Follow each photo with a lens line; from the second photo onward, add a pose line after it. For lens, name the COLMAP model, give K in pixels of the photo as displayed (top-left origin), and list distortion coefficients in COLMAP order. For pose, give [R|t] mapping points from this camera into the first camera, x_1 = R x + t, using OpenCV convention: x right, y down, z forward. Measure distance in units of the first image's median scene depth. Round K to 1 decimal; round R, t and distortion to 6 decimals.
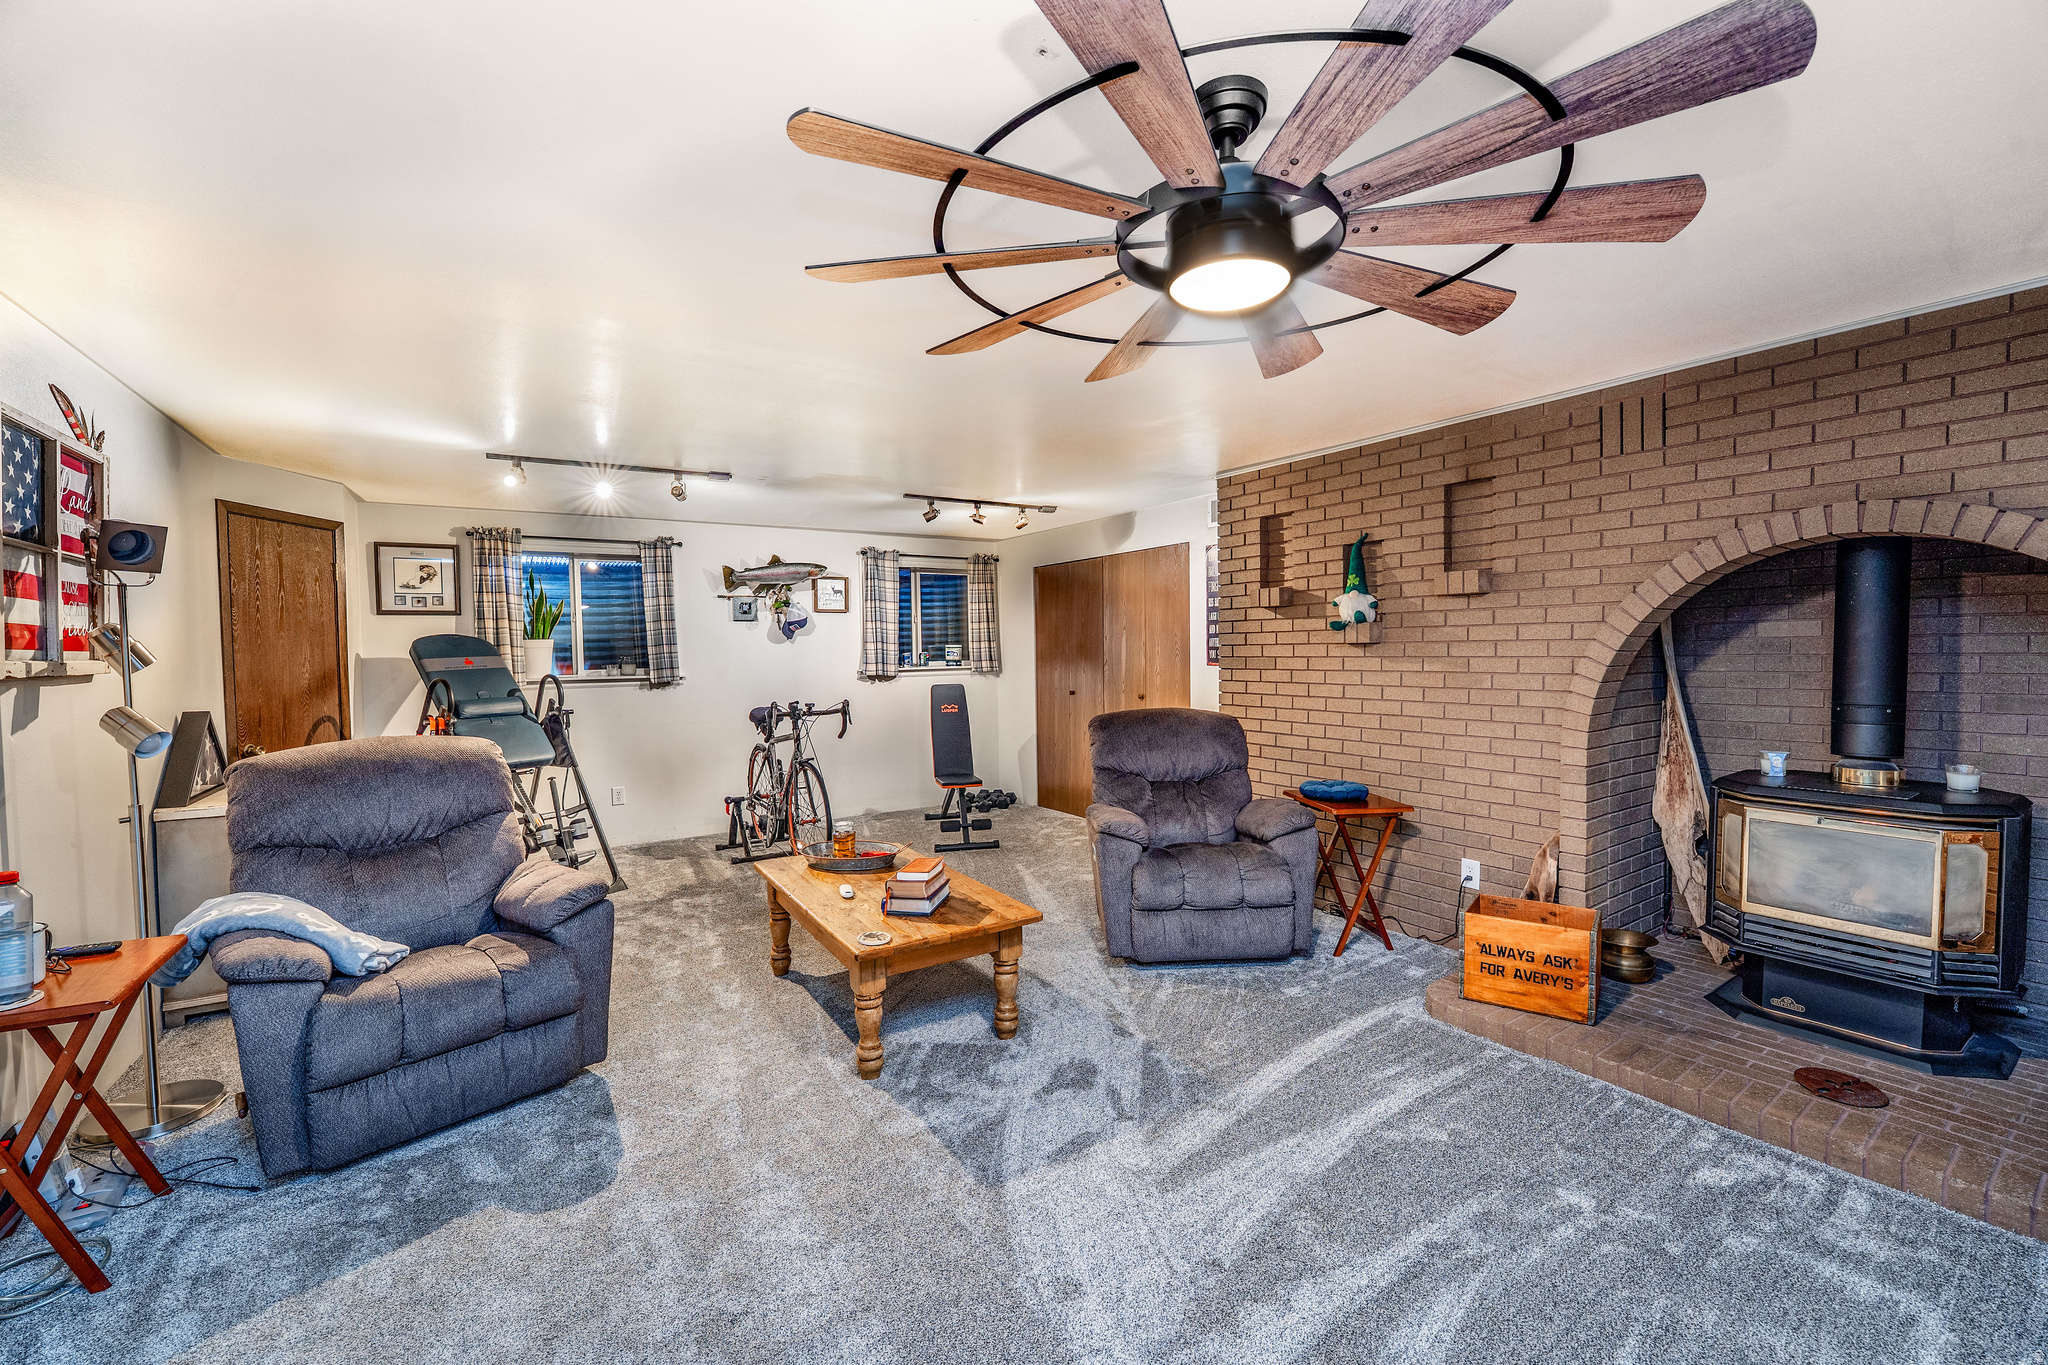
lens RADIAL K [[843.0, 0, 1026.0], [0, 843.0, 685.3], [0, 0, 1]] dist [0.000058, 0.000009]
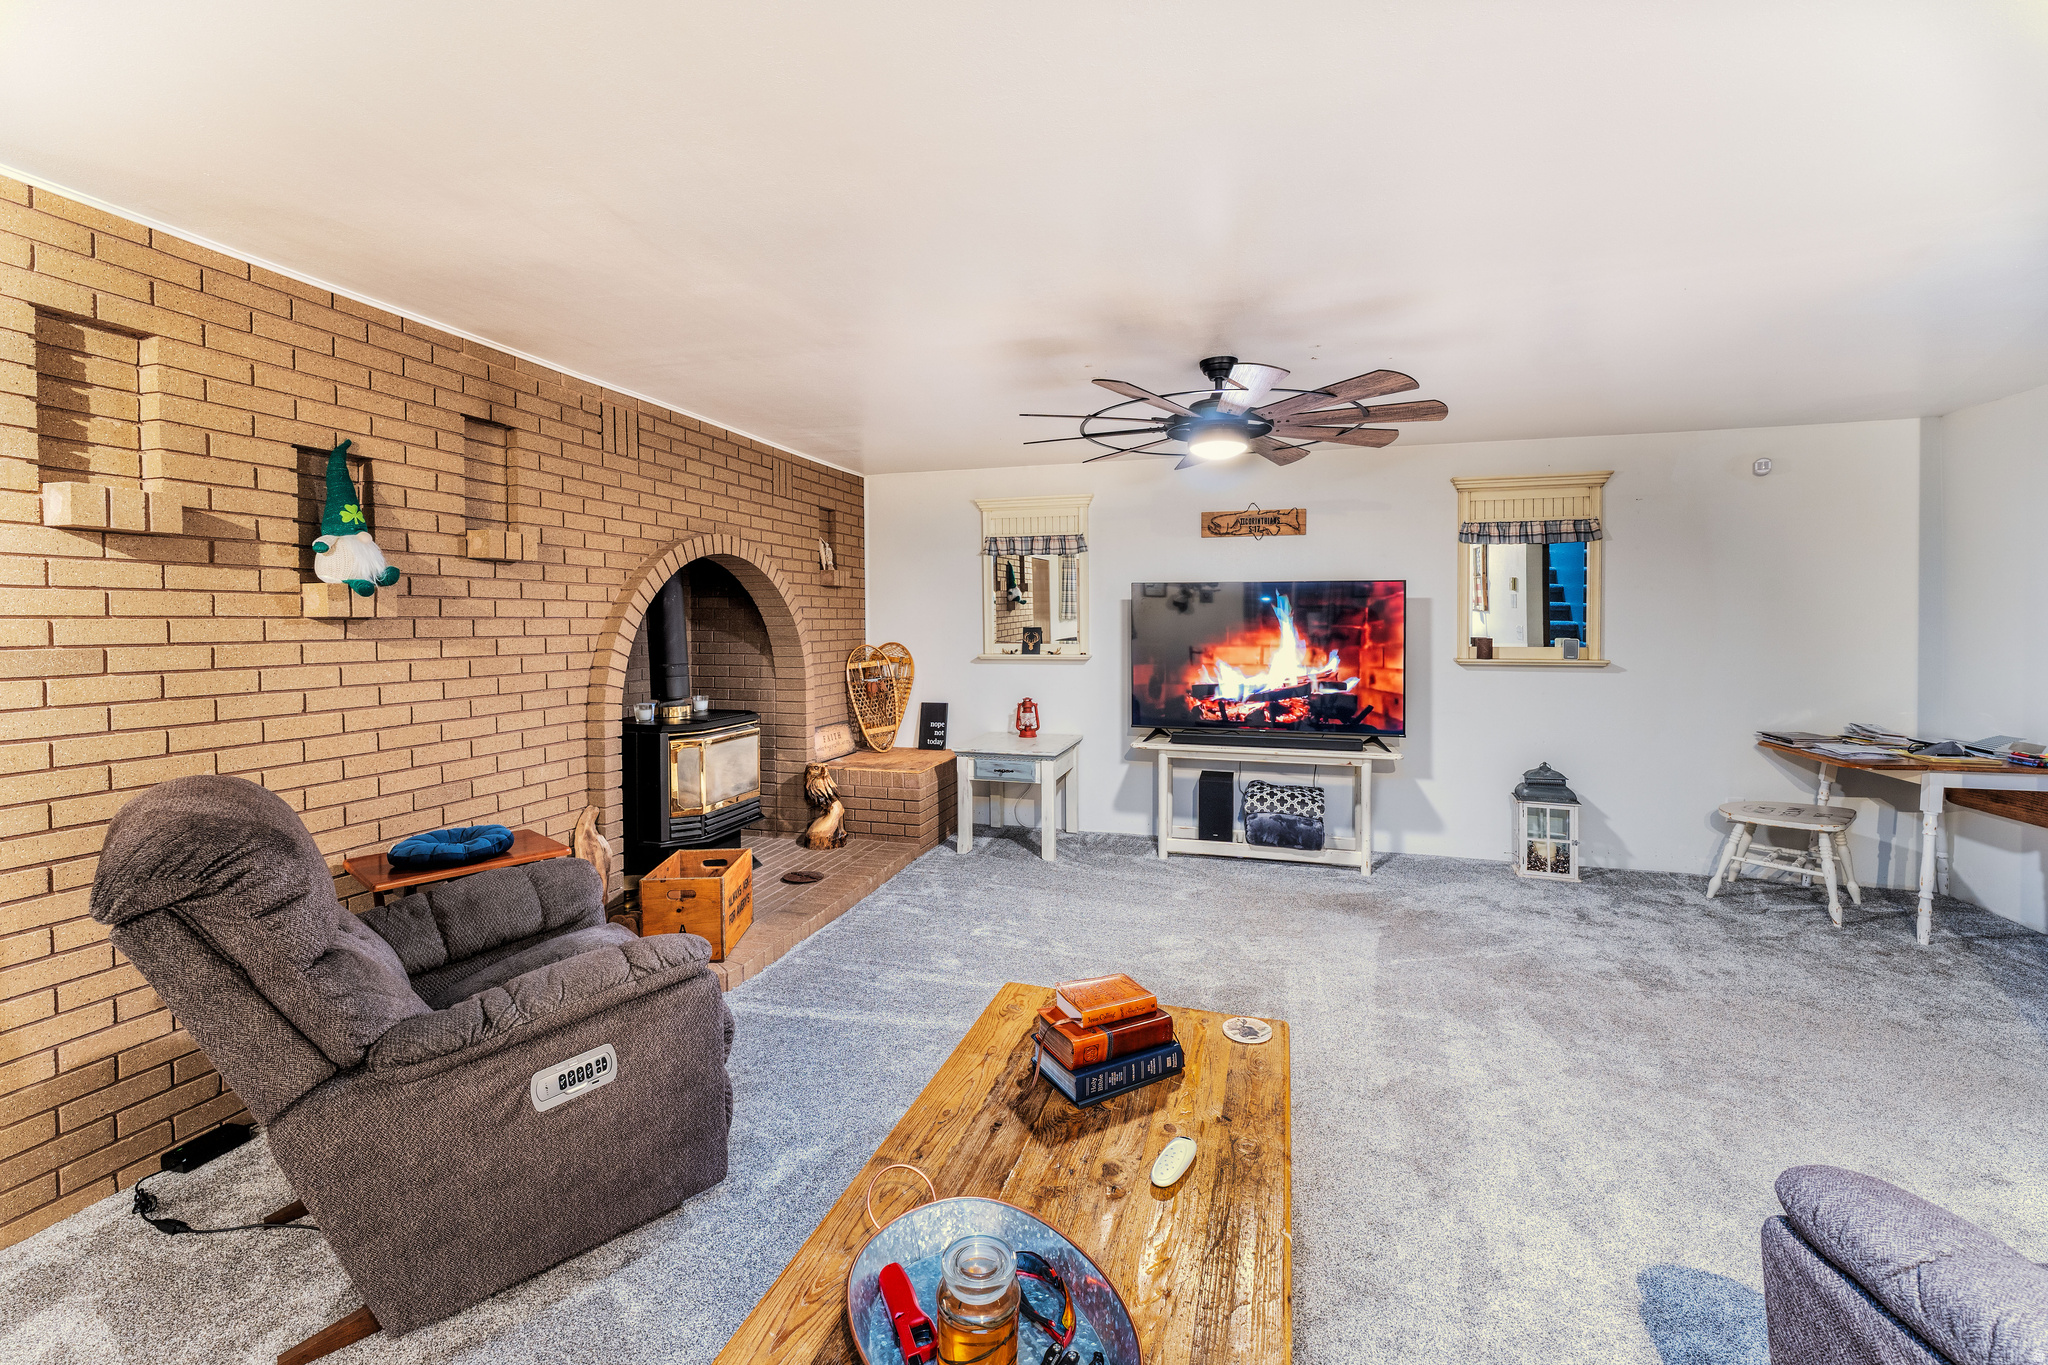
lens RADIAL K [[843.0, 0, 1029.2], [0, 843.0, 622.6], [0, 0, 1]] dist [0.000058, 0.000009]
pose [[-0.652691, 0.005315, 0.757606, -0.416064], [0.036306, 0.999046, 0.024270, -0.046688], [-0.756754, 0.043346, -0.652261, 1.099007]]
